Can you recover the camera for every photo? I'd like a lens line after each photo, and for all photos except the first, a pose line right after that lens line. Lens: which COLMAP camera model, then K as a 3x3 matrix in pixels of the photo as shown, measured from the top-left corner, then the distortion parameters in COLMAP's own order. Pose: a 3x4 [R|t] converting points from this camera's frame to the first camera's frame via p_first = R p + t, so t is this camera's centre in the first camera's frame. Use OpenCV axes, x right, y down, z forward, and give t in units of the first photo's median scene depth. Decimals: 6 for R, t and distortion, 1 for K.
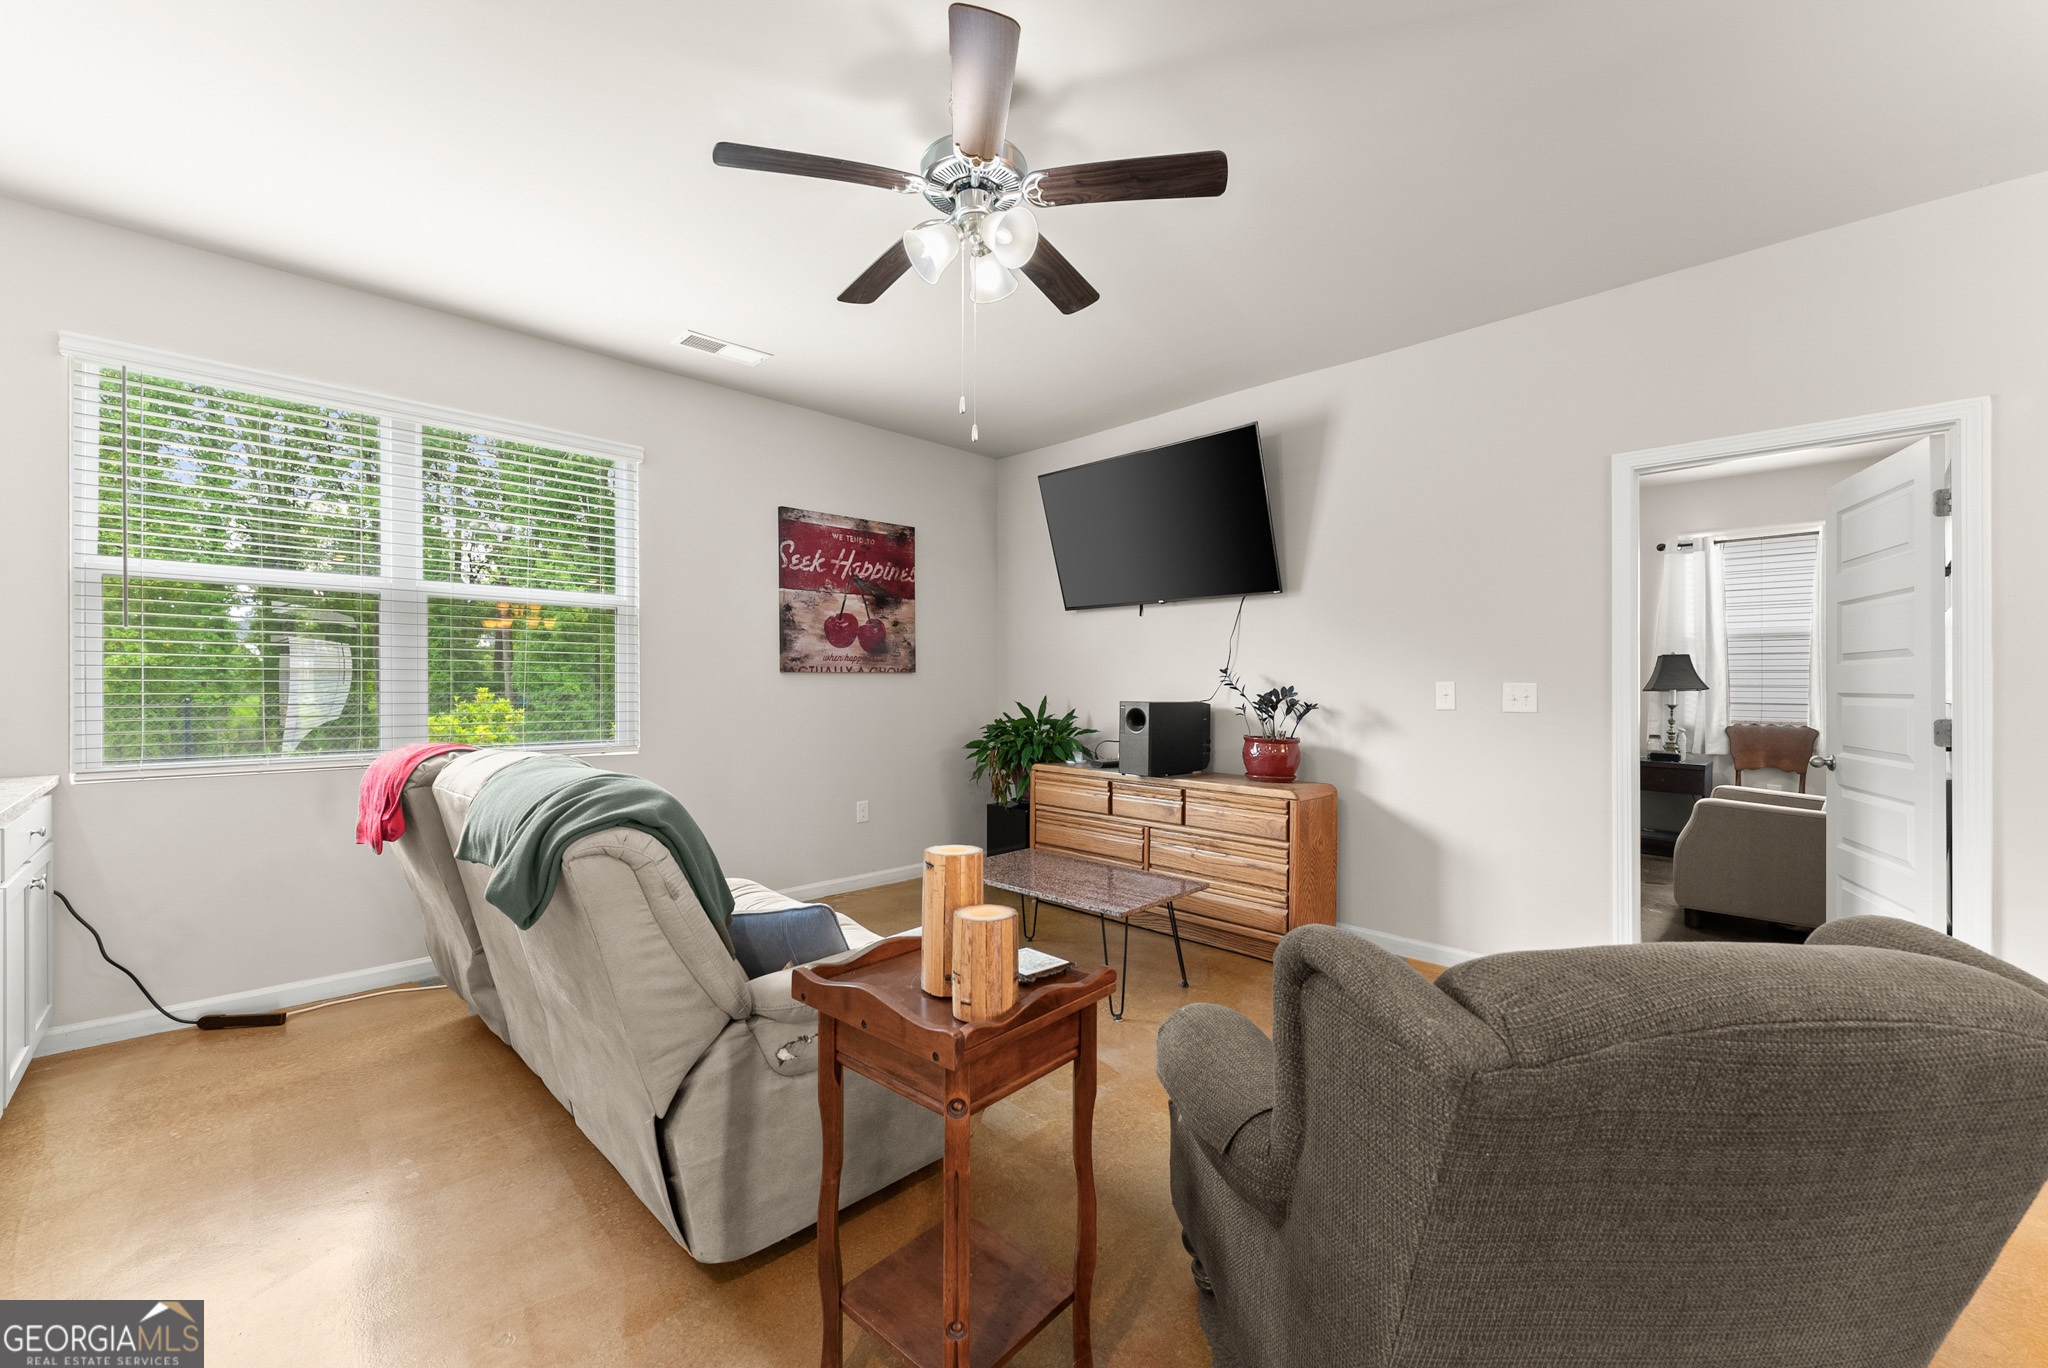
lens RADIAL K [[822.9, 0, 1016.8], [0, 822.9, 684.4], [0, 0, 1]] dist [0.001888, 0.000047]
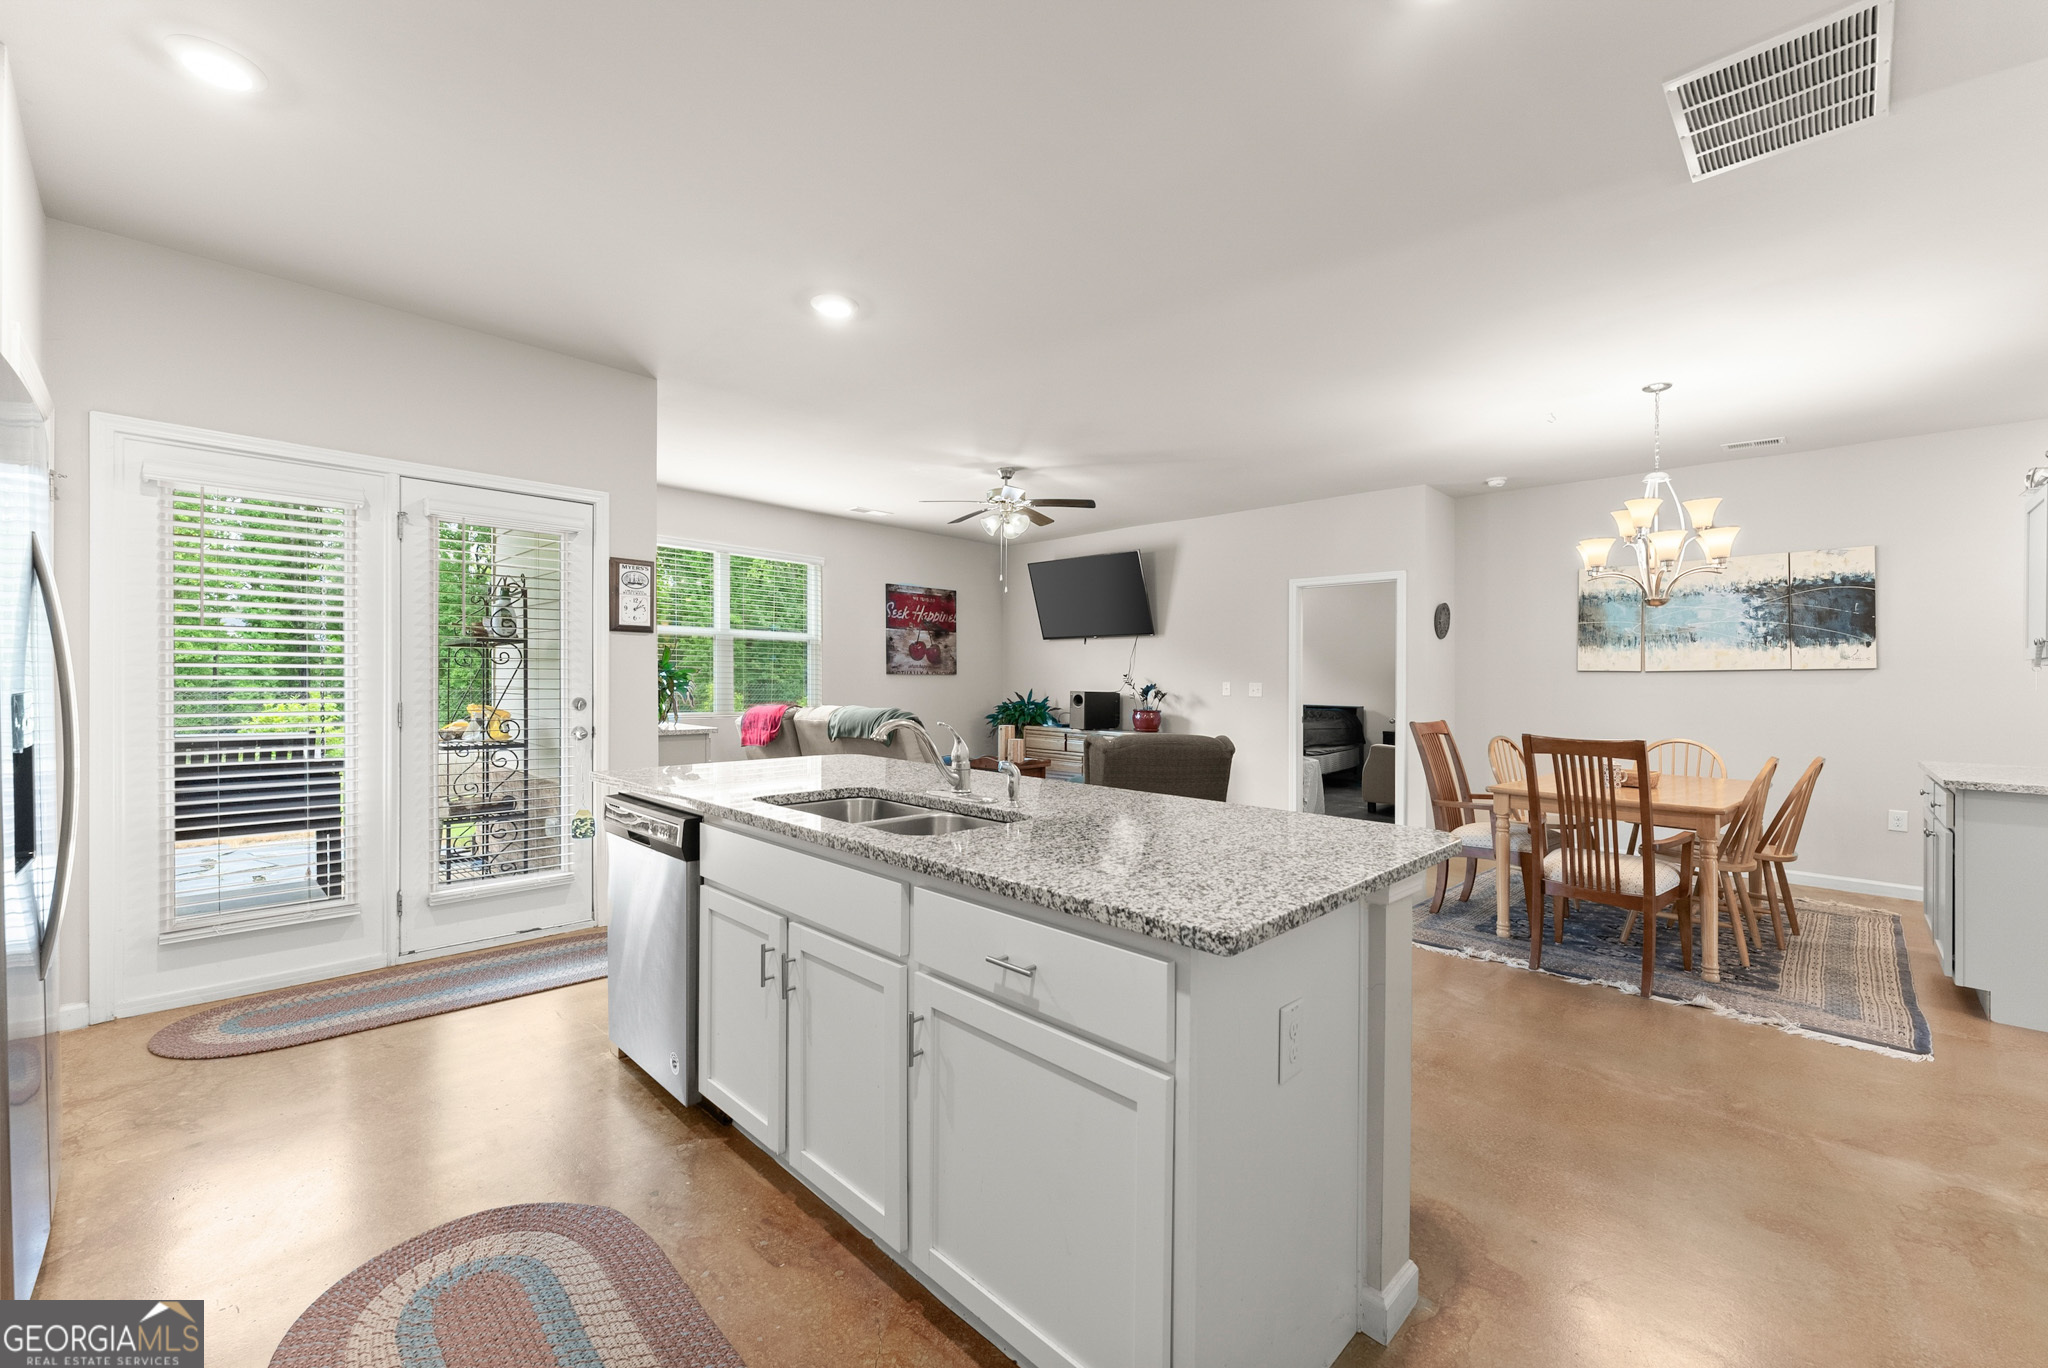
lens RADIAL K [[822.9, 0, 1015.4], [0, 822.9, 677.2], [0, 0, 1]] dist [0.001888, 0.000047]
pose [[0.999830, 0.006962, 0.017055, -0.032028], [-0.006848, 0.999954, -0.006730, 0.001946], [-0.017102, 0.006612, 0.999832, -0.818547]]
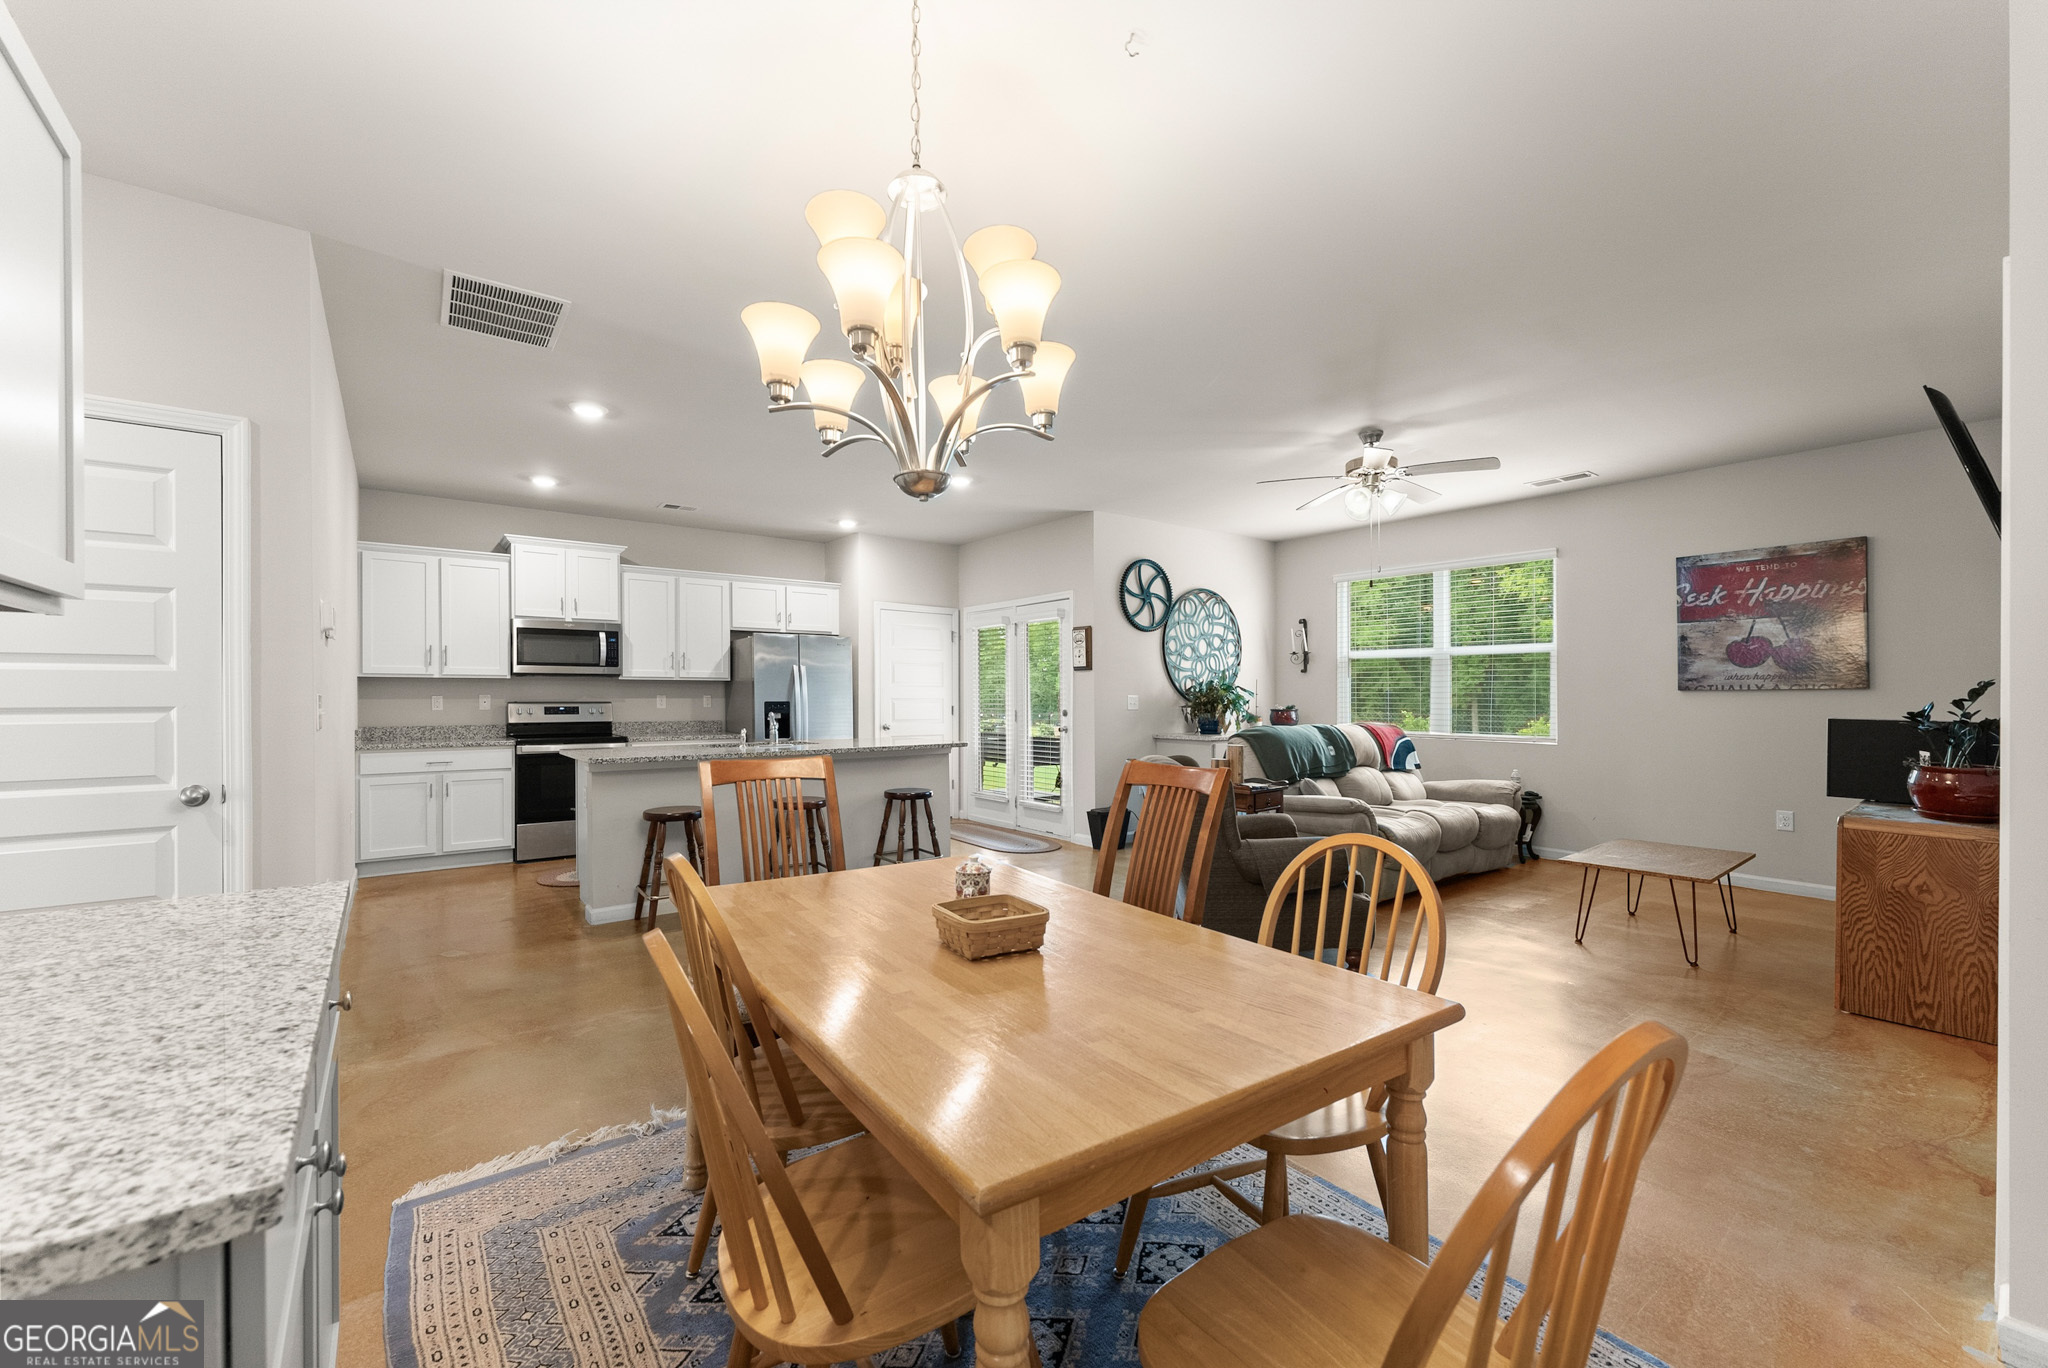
lens RADIAL K [[822.9, 0, 1020.0], [0, 822.9, 698.6], [0, 0, 1]] dist [0.001888, 0.000047]
pose [[-0.124556, -0.002779, -0.992209, 1.054926], [-0.005463, 0.999983, -0.002115, 0.004740], [0.992198, 0.005157, -0.124569, 0.167070]]
